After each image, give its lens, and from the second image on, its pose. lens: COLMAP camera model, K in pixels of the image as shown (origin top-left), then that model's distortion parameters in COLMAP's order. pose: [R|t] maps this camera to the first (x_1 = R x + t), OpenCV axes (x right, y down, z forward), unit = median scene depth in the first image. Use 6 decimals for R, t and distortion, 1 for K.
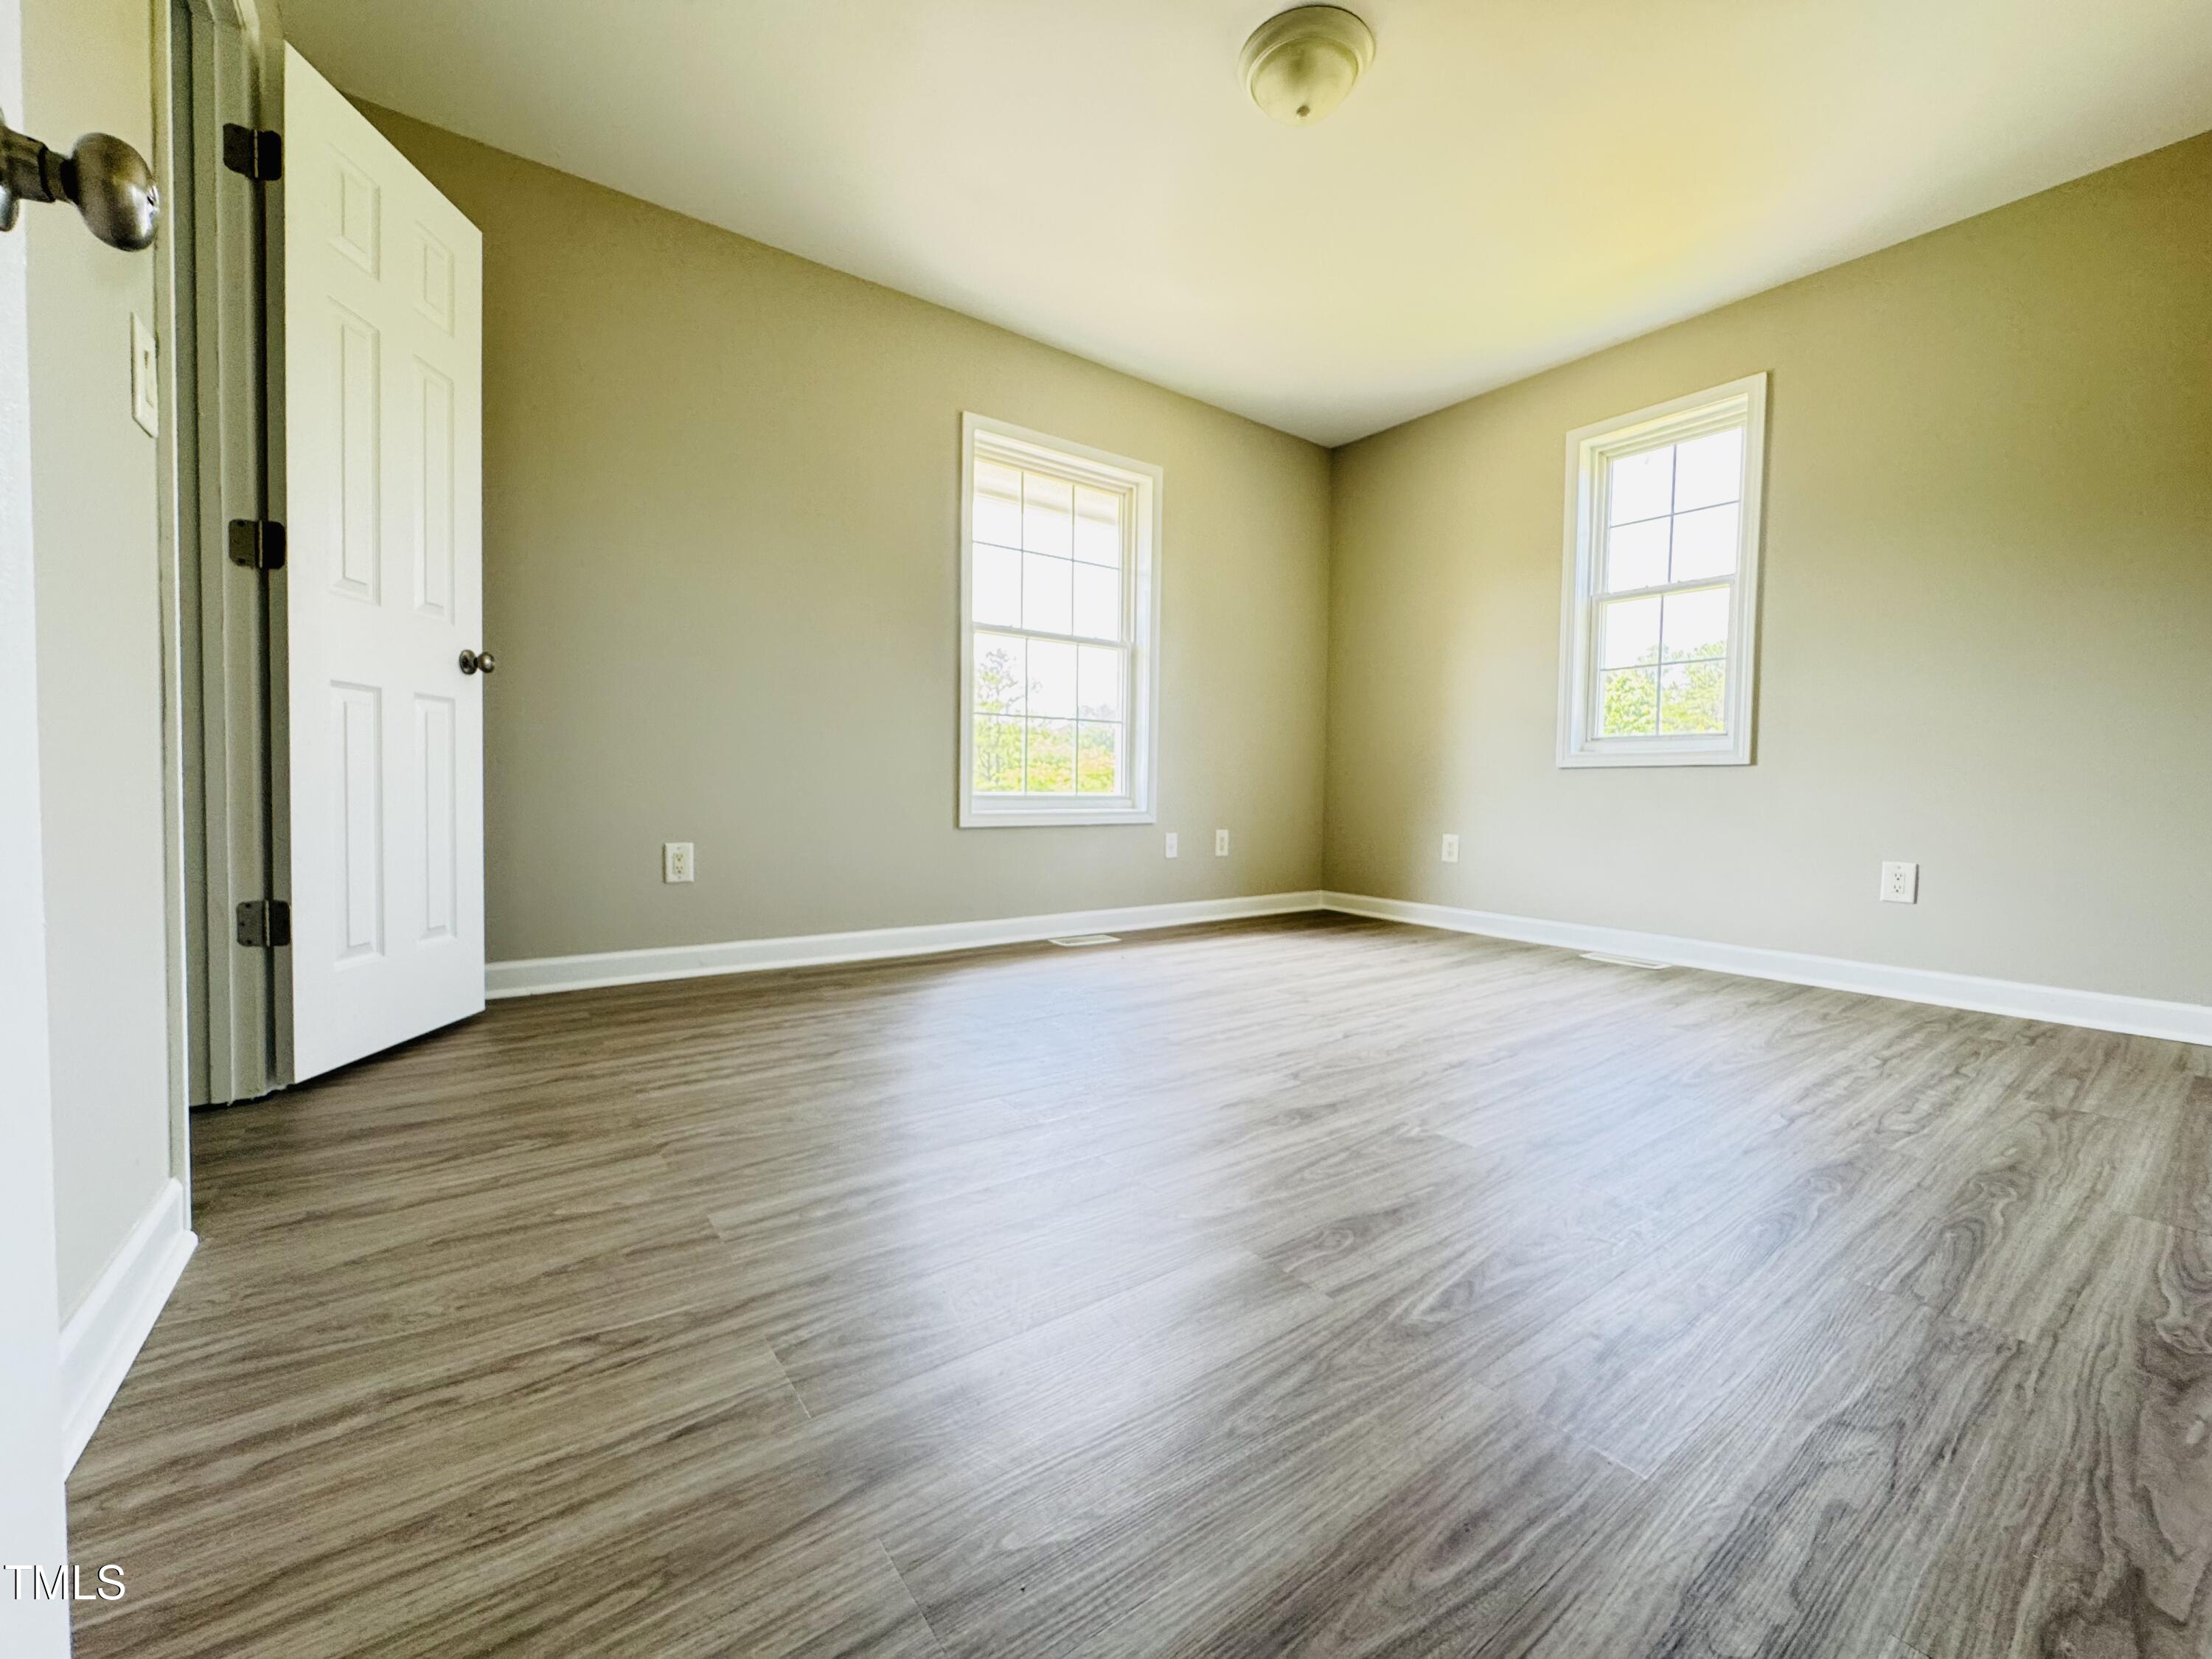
lens RADIAL K [[885.7, 0, 1103.1], [0, 885.7, 823.5], [0, 0, 1]] dist [-0.003552, 0.000603]
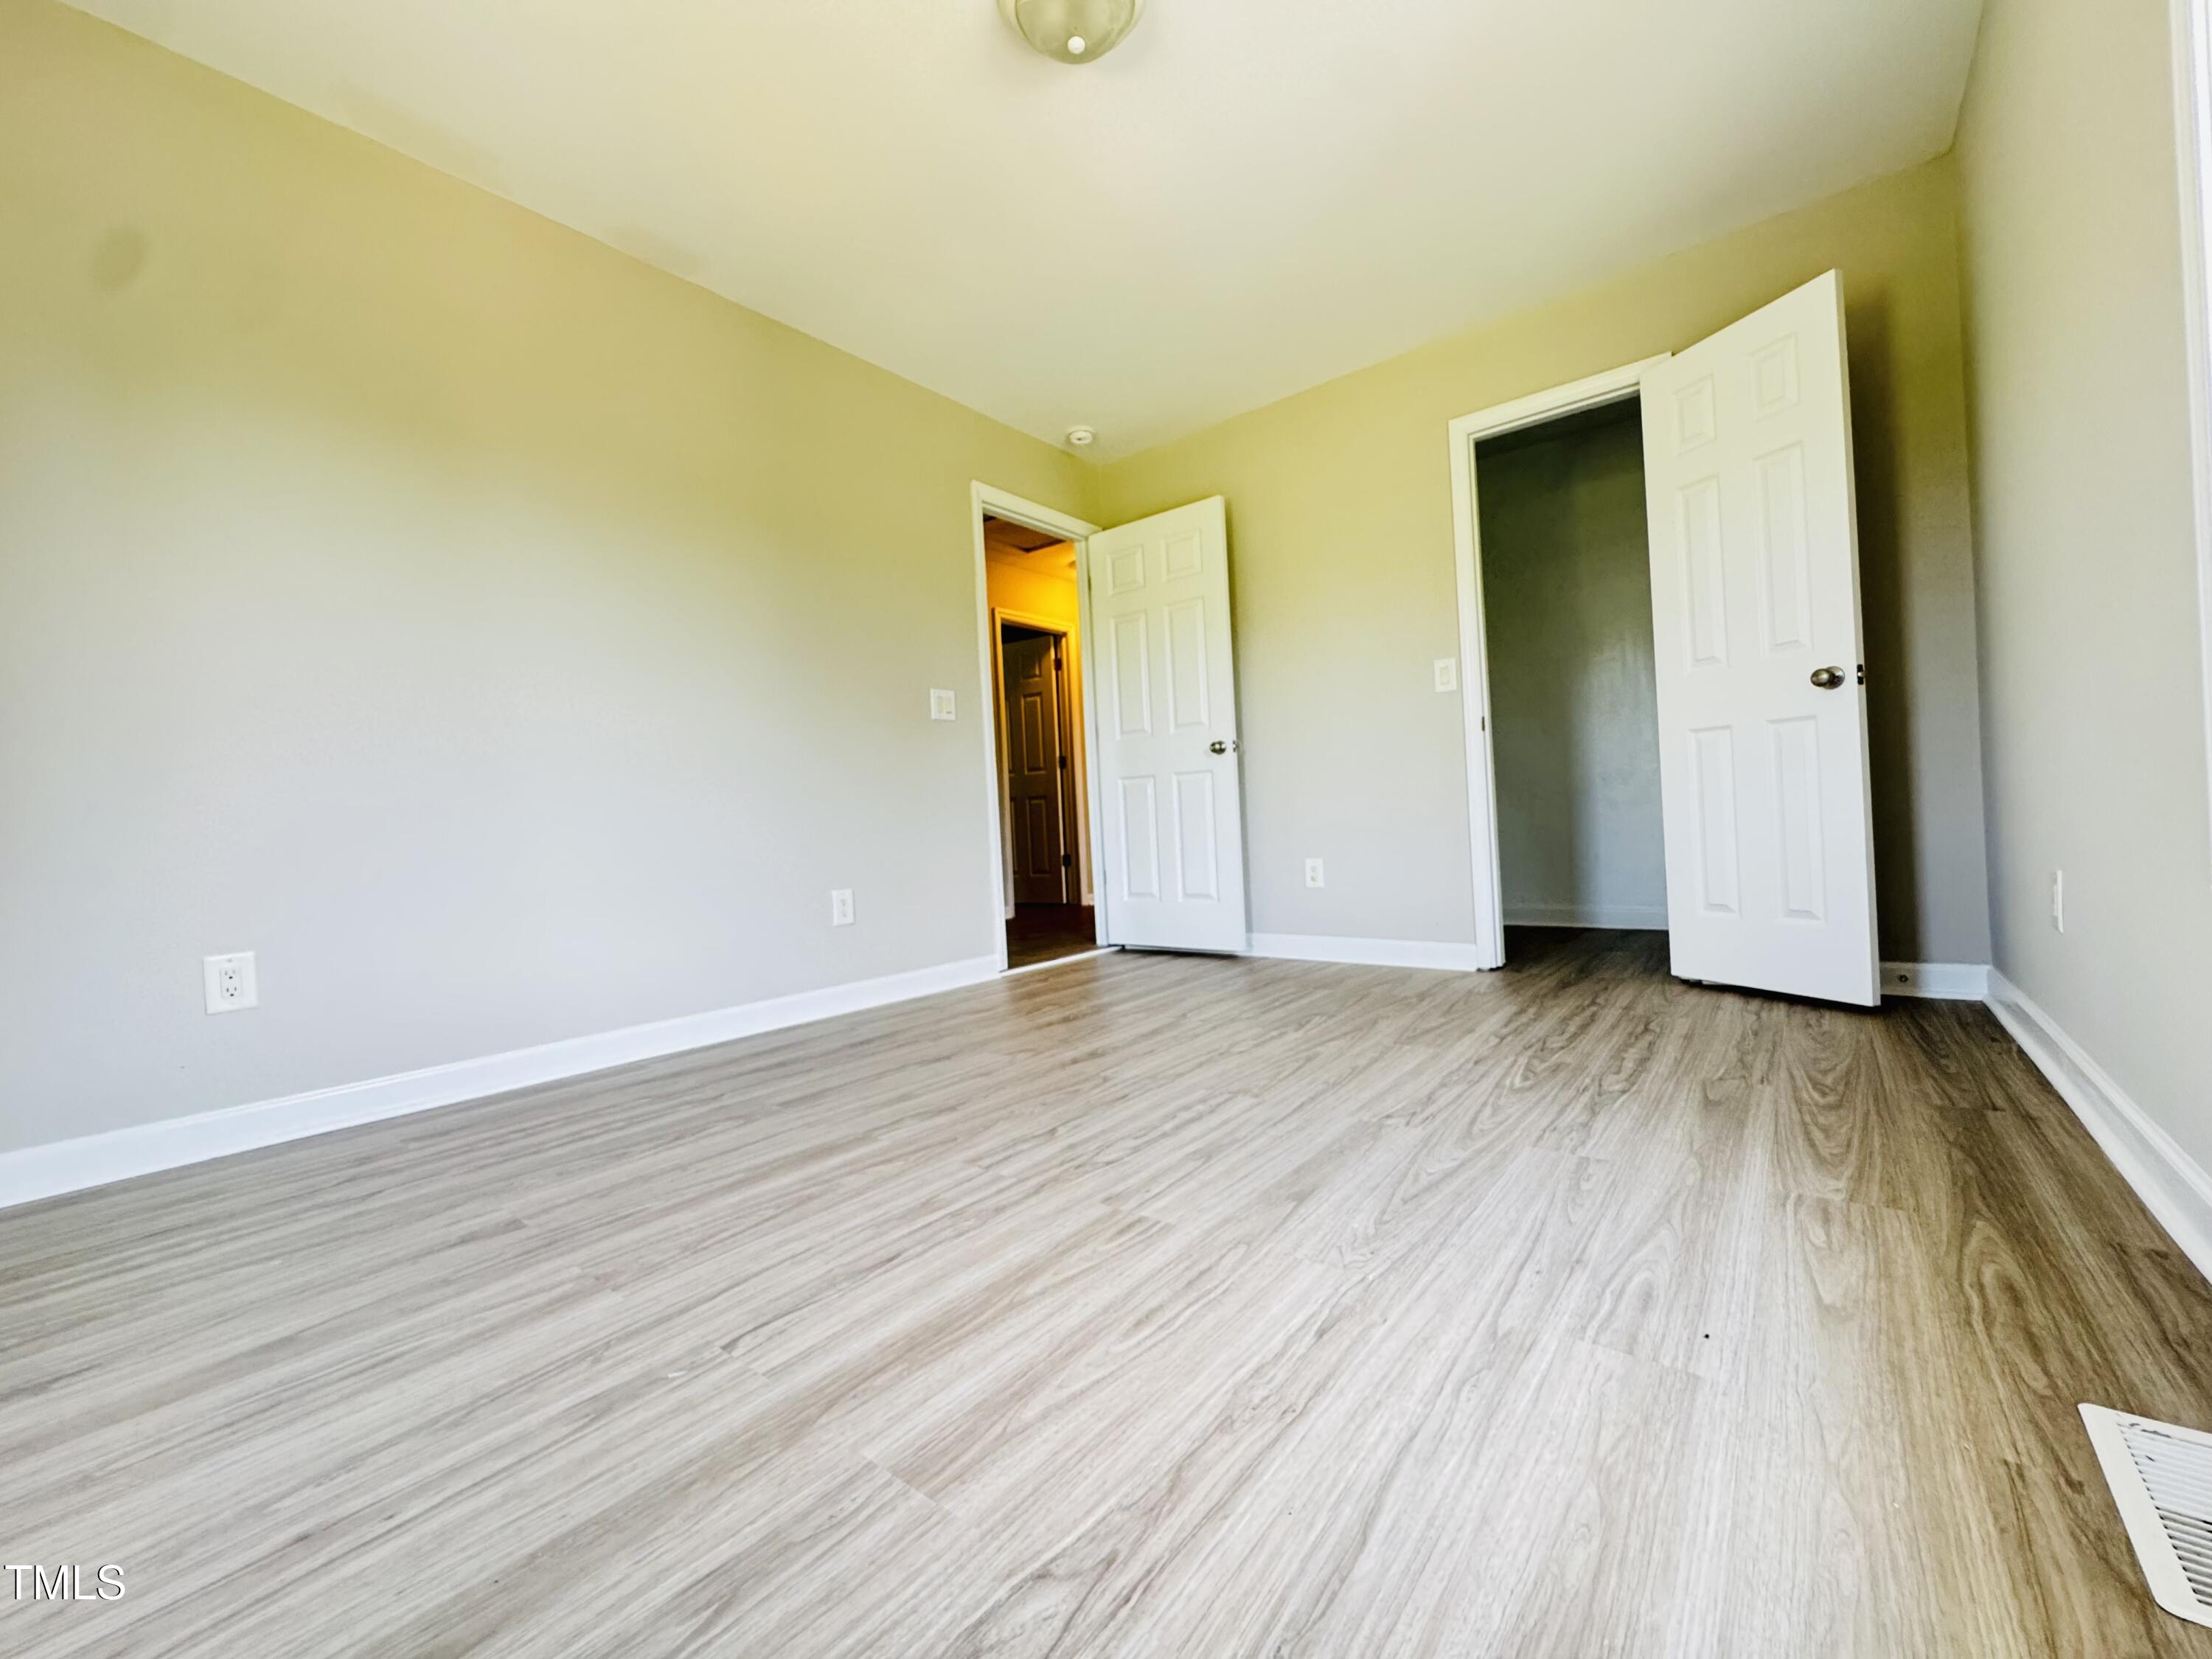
lens RADIAL K [[885.7, 0, 1097.7], [0, 885.7, 827.1], [0, 0, 1]] dist [-0.003552, 0.000603]
pose [[-0.966273, 0.035144, -0.255109, 0.523788], [0.026079, 0.998905, 0.038832, -0.074776], [0.256195, 0.030869, -0.966132, 2.161196]]
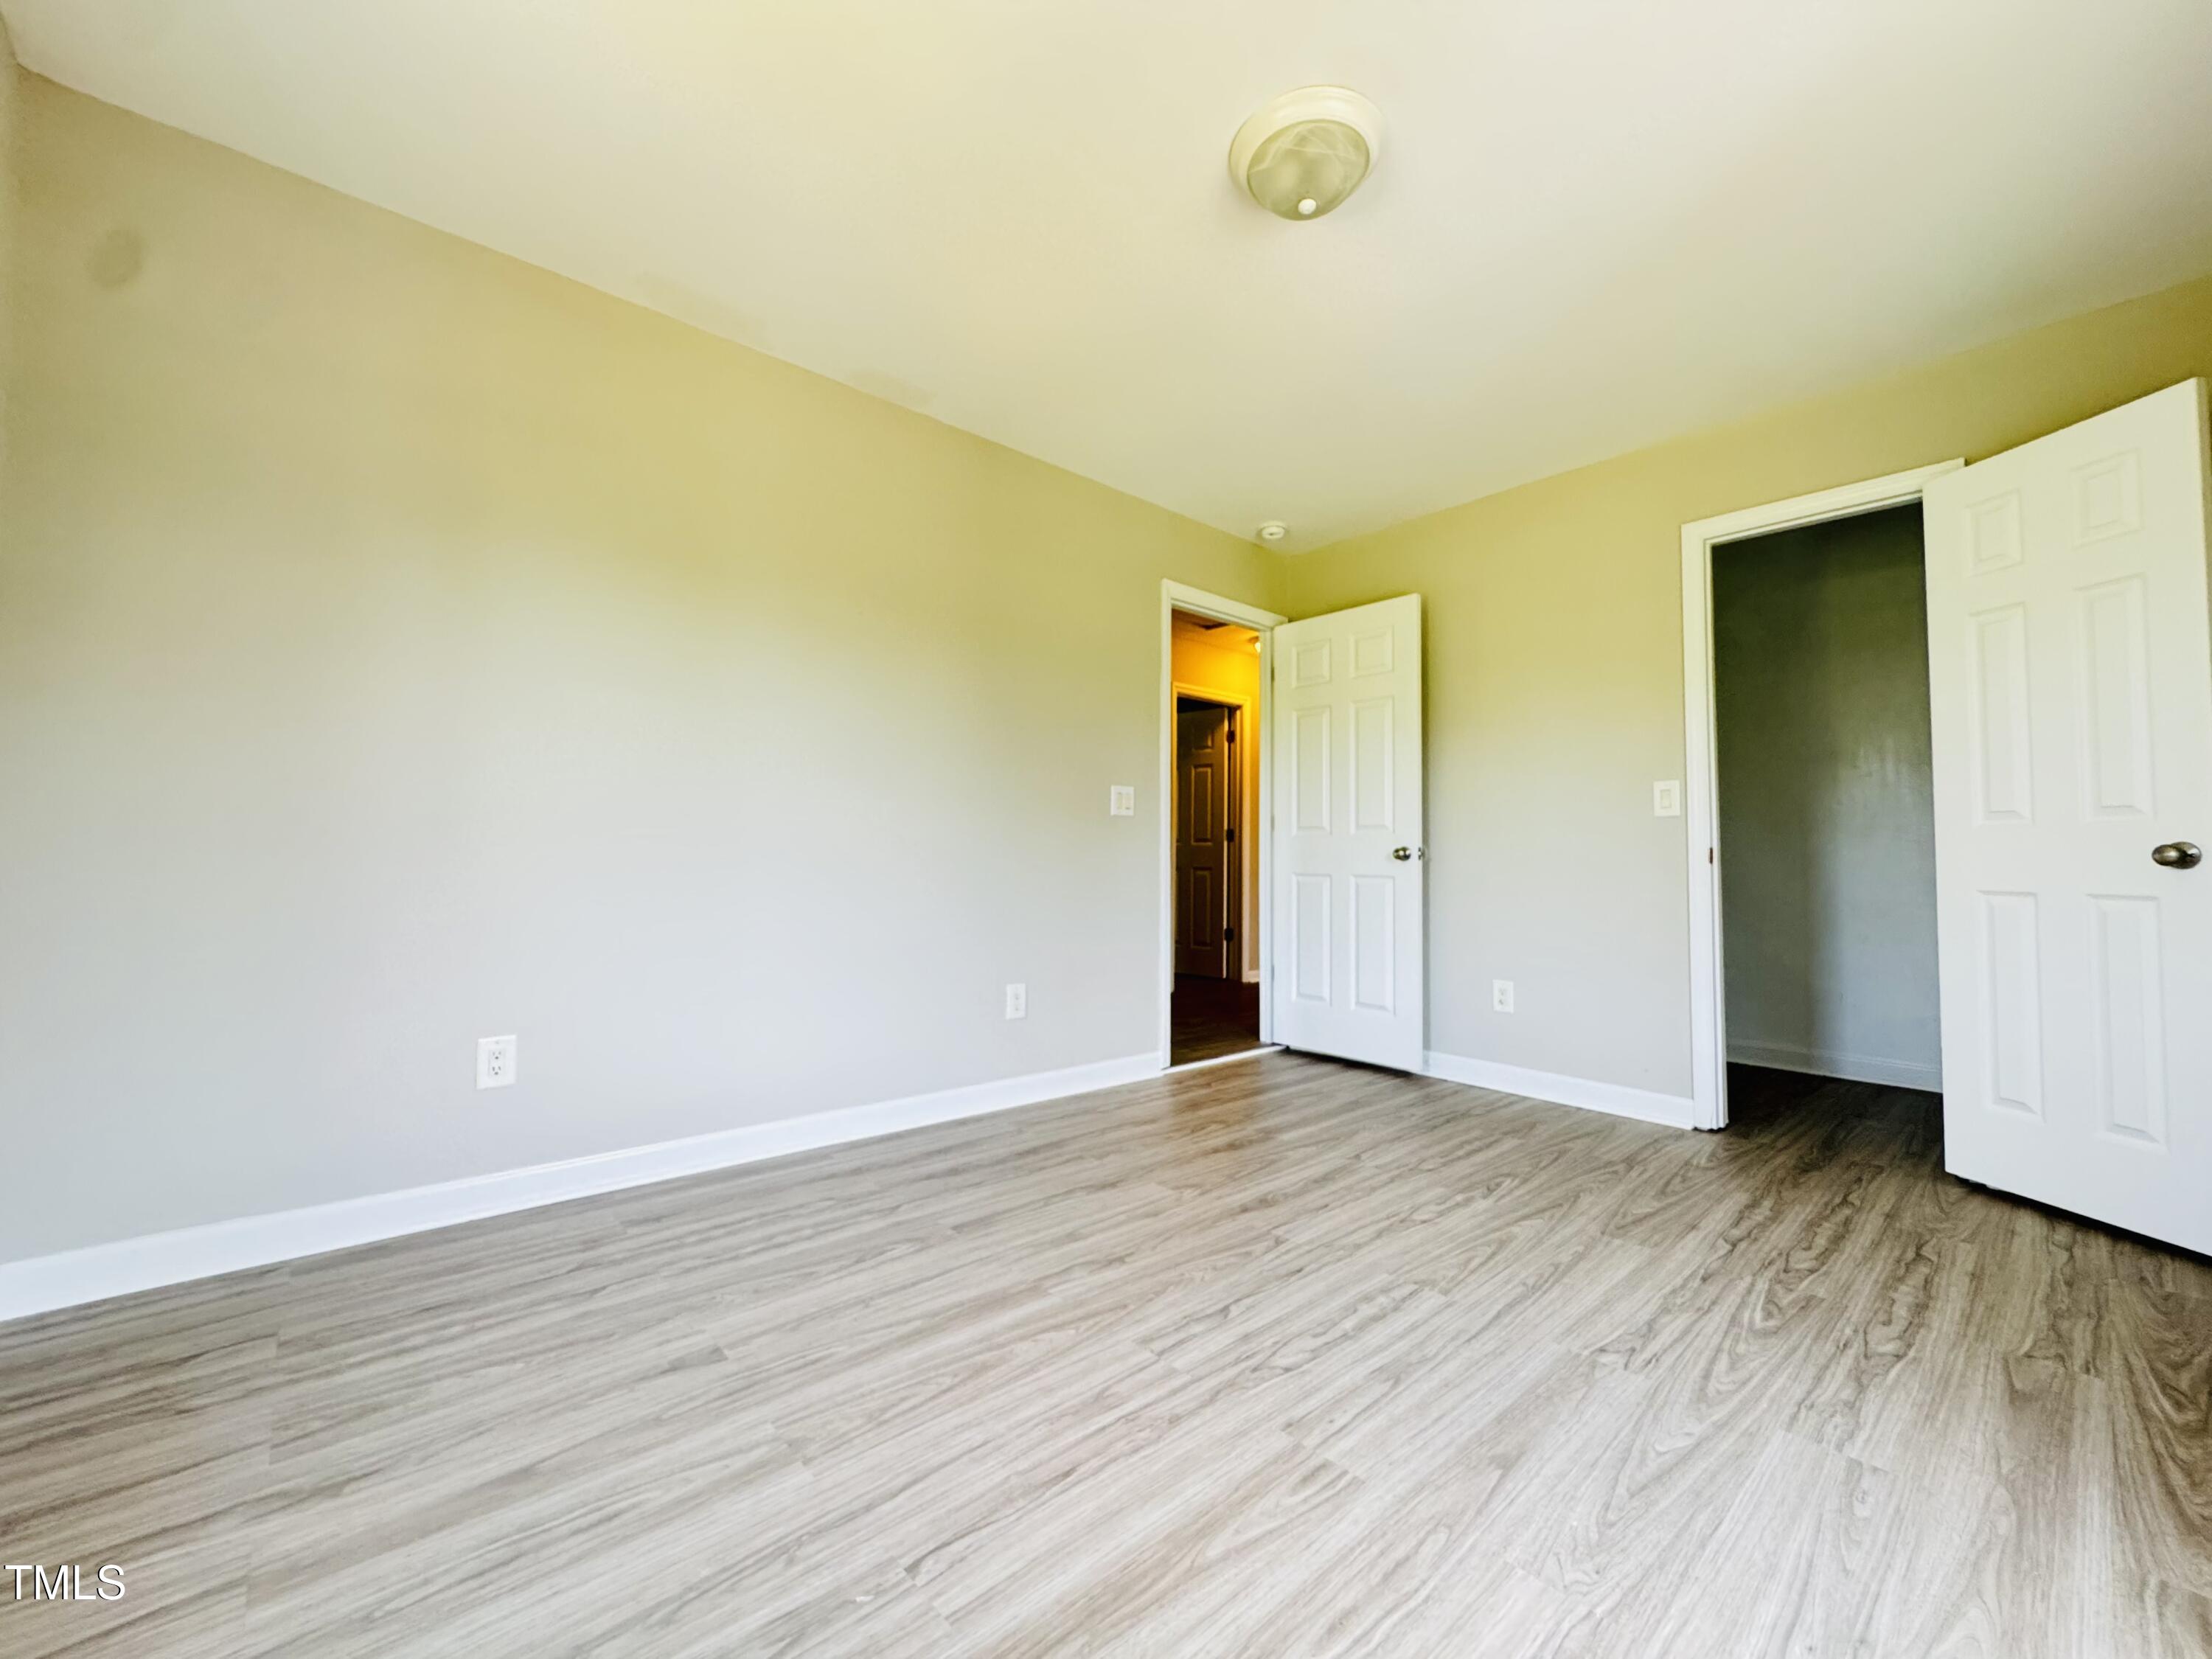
lens RADIAL K [[885.7, 0, 1099.8], [0, 885.7, 822.3], [0, 0, 1]] dist [-0.003552, 0.000603]
pose [[-0.995856, -0.029349, -0.086079, 0.563092], [-0.028995, 0.999565, -0.005357, -0.212207], [0.086199, -0.002839, -0.996274, 2.142891]]
